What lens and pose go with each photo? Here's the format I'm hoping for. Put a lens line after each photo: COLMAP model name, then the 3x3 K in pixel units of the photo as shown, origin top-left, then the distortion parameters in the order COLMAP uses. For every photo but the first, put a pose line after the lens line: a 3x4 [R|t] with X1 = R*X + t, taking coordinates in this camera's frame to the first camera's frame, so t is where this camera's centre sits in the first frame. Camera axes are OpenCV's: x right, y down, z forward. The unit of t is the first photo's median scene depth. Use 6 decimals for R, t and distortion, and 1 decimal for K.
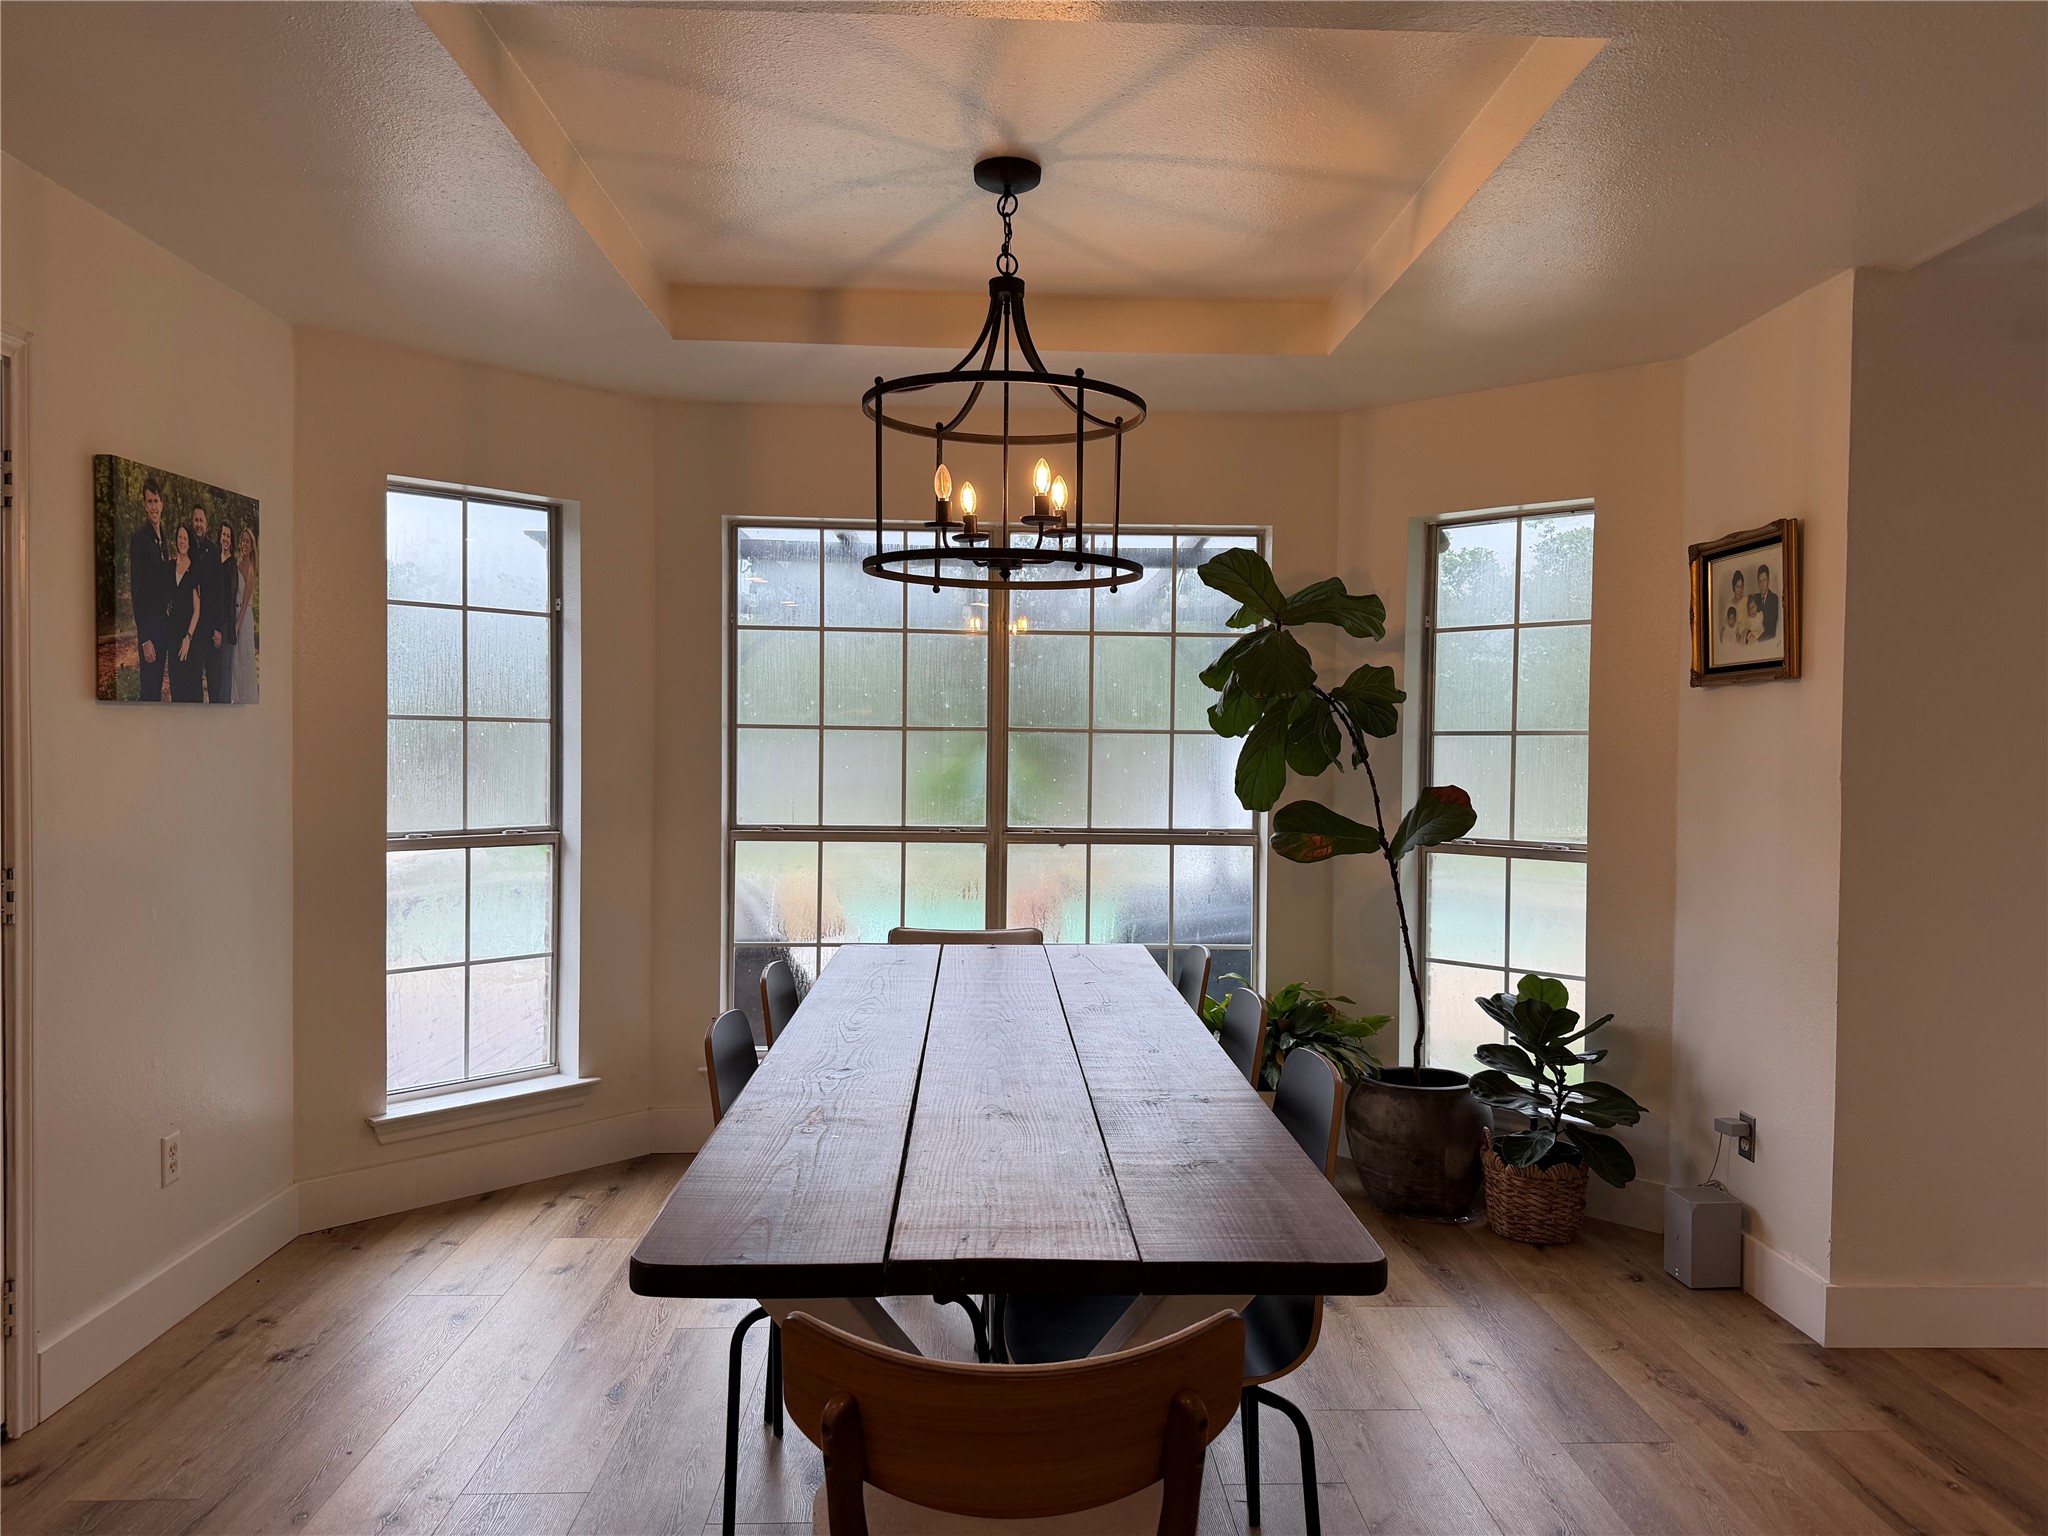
lens RADIAL K [[1343.8, 0, 1024.0], [0, 1343.8, 768.0], [0, 0, 1]] dist [0.084594, -0.152392]
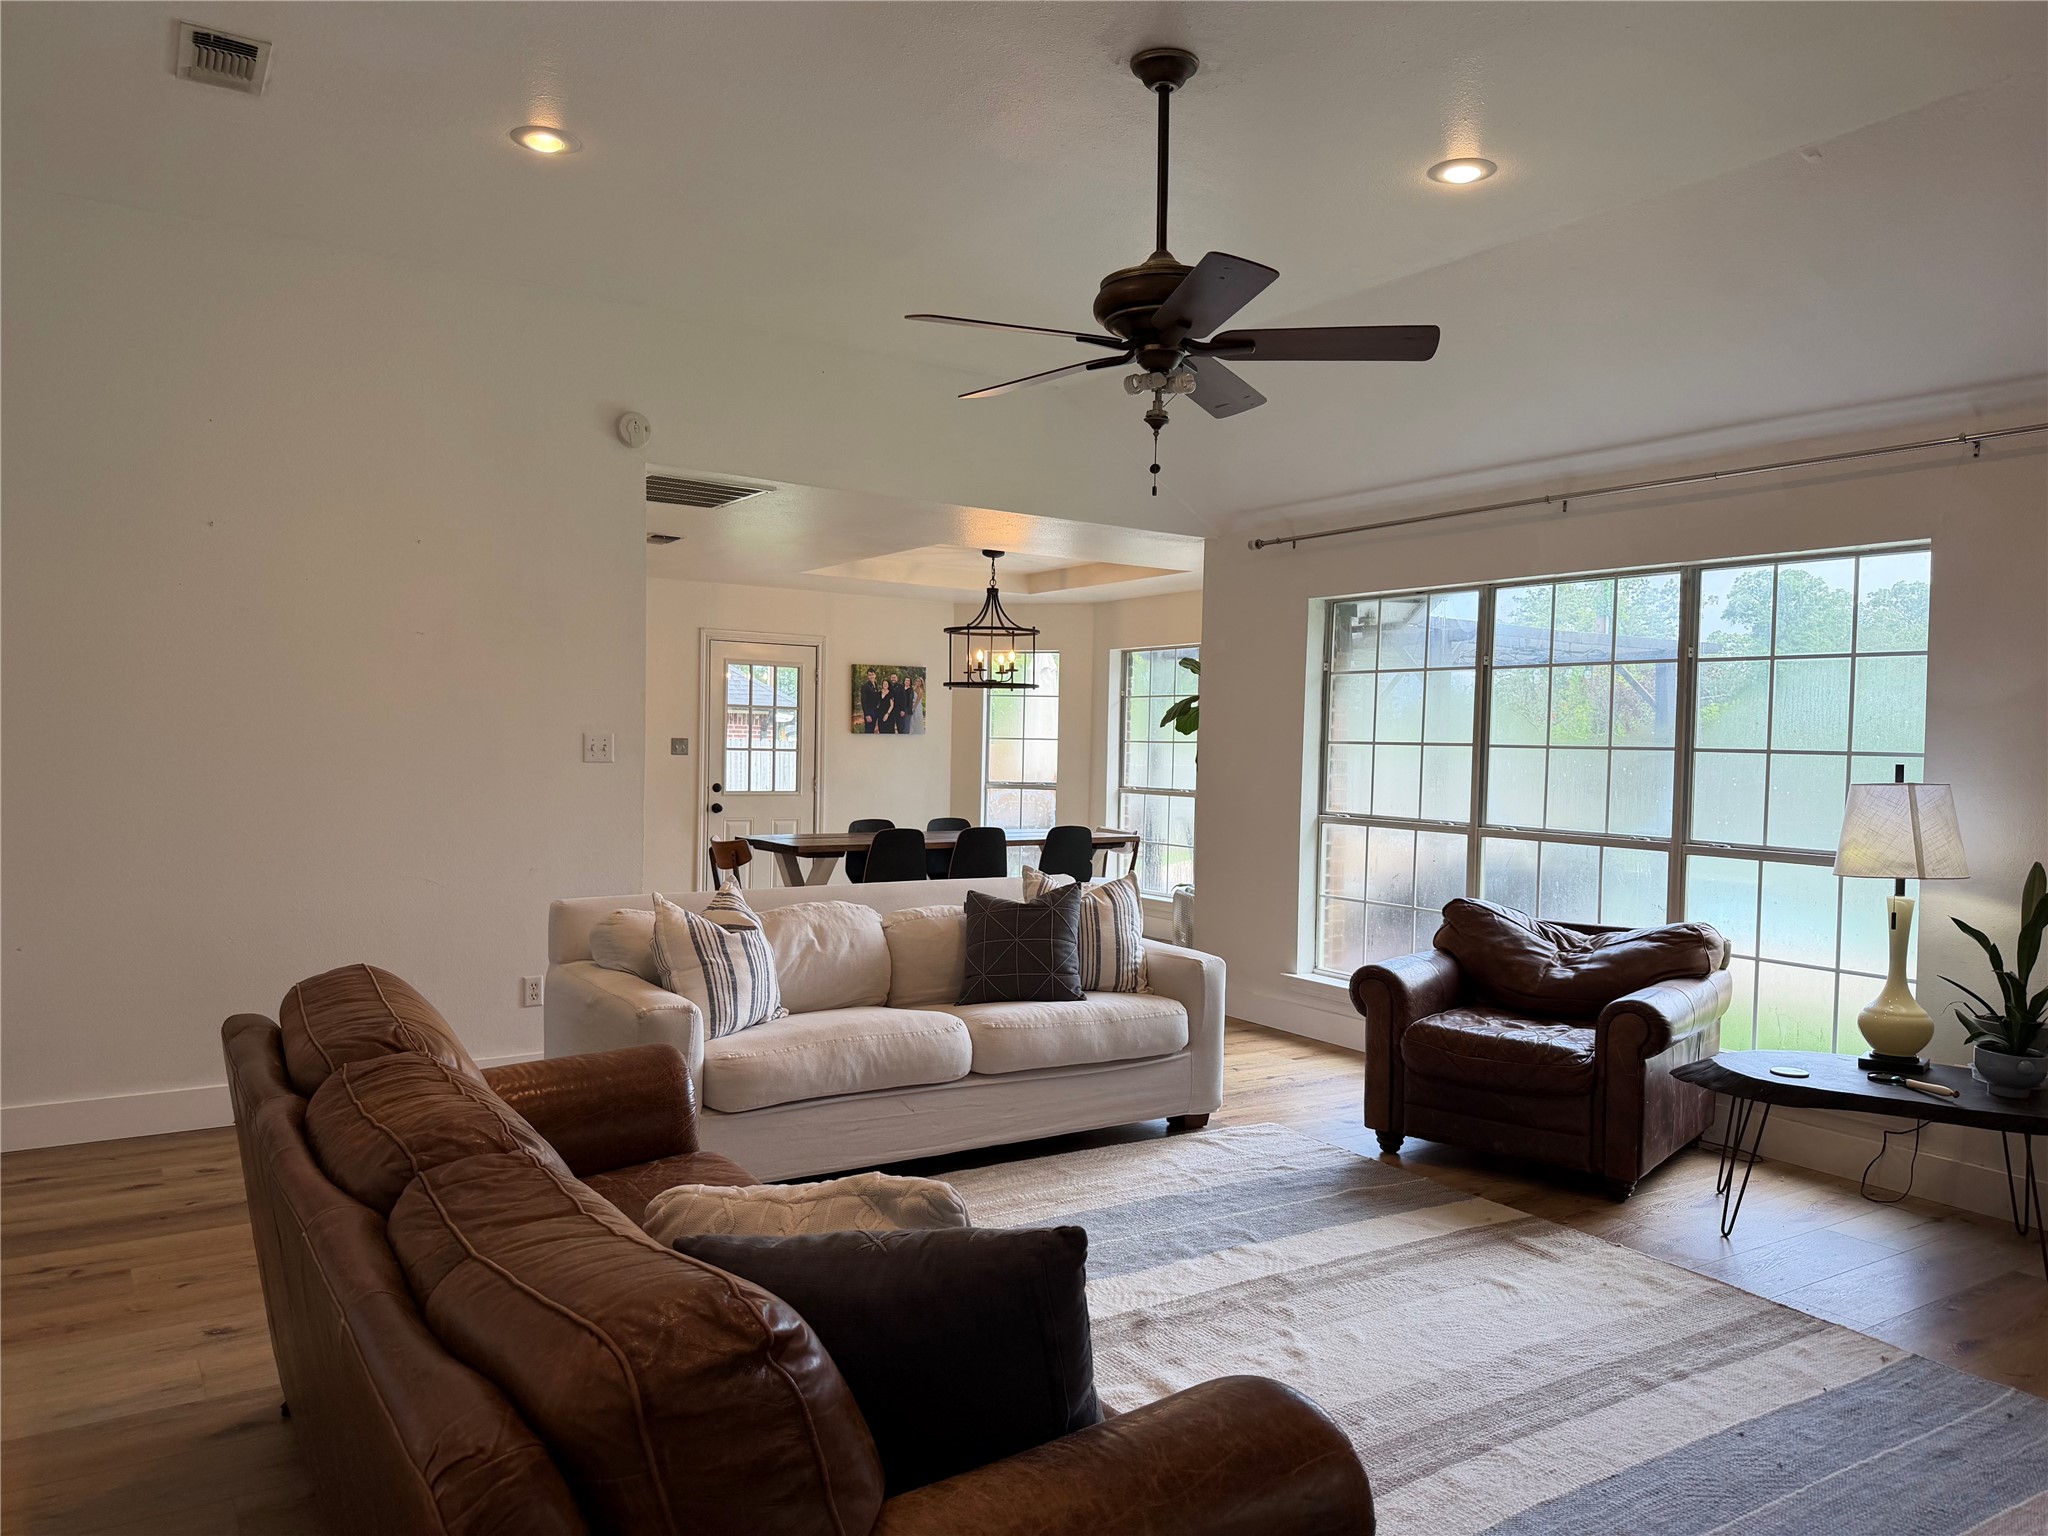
lens RADIAL K [[1426.4, 0, 1020.8], [0, 1426.4, 773.4], [0, 0, 1]] dist [0.218692, -0.199167]
pose [[0.509845, 0.021412, -0.860000, 2.534248], [-0.039697, 0.999211, 0.001344, 0.031248], [0.859350, 0.033454, 0.510292, -0.491066]]
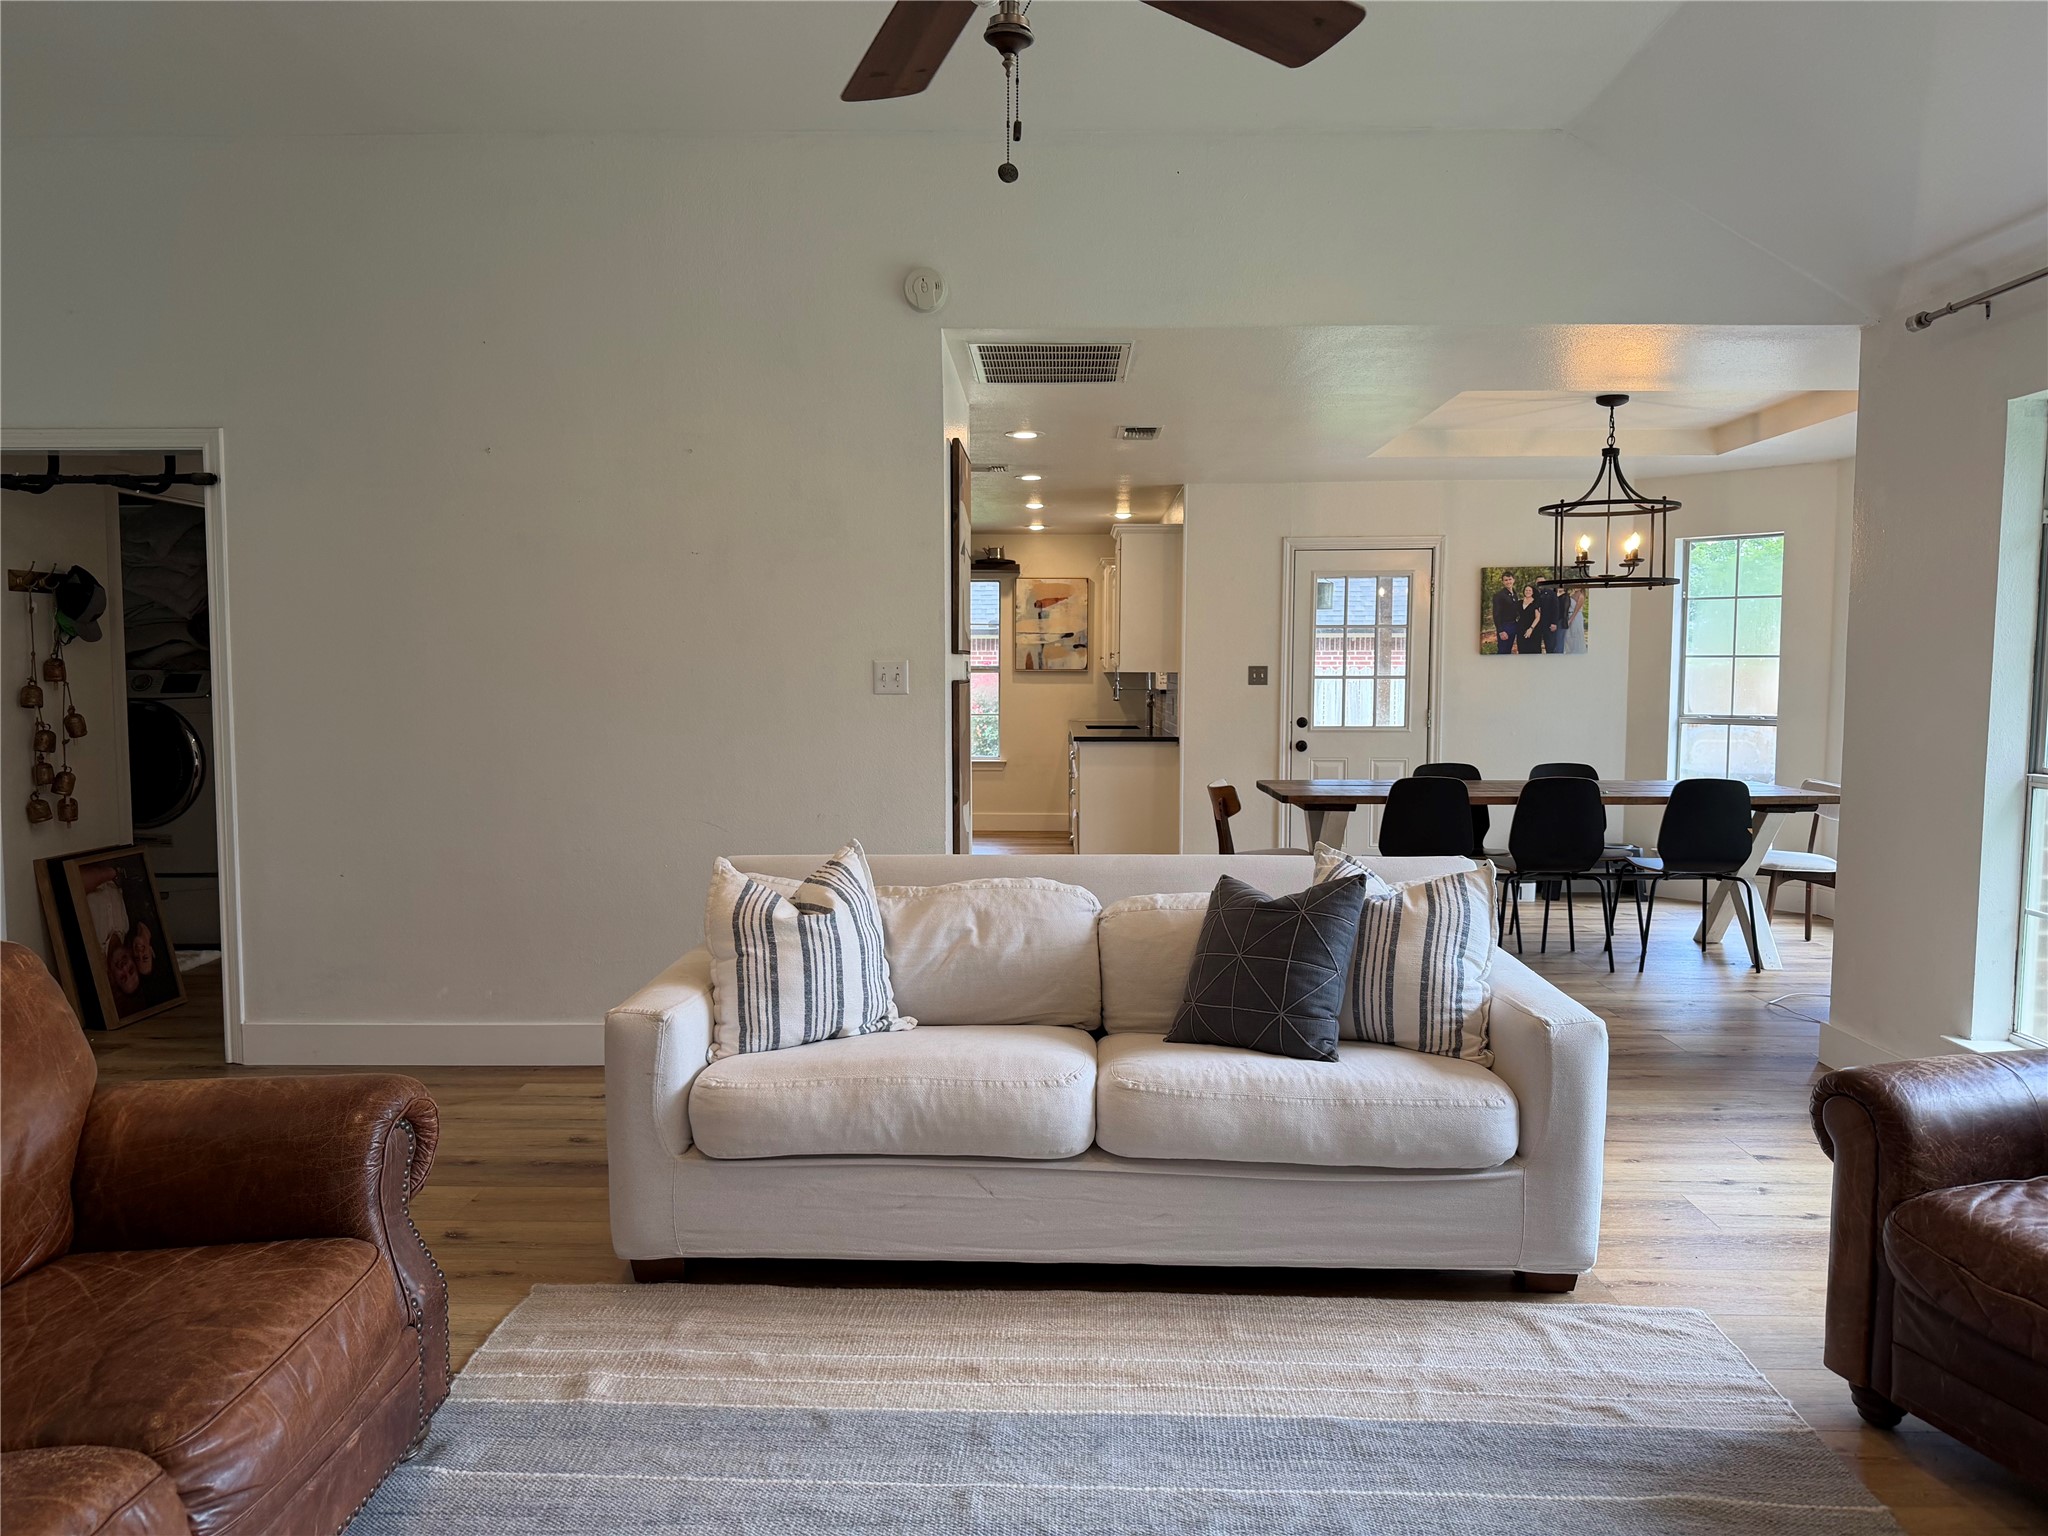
lens RADIAL K [[1438.3, 0, 1024.0], [0, 1438.3, 768.0], [0, 0, 1]] dist [0.152469, -0.205920]
pose [[-0.065985, 0.063796, -0.995779, 2.237974], [-0.029590, 0.997390, 0.065860, 0.014308], [0.997382, 0.033811, -0.063925, 0.218490]]
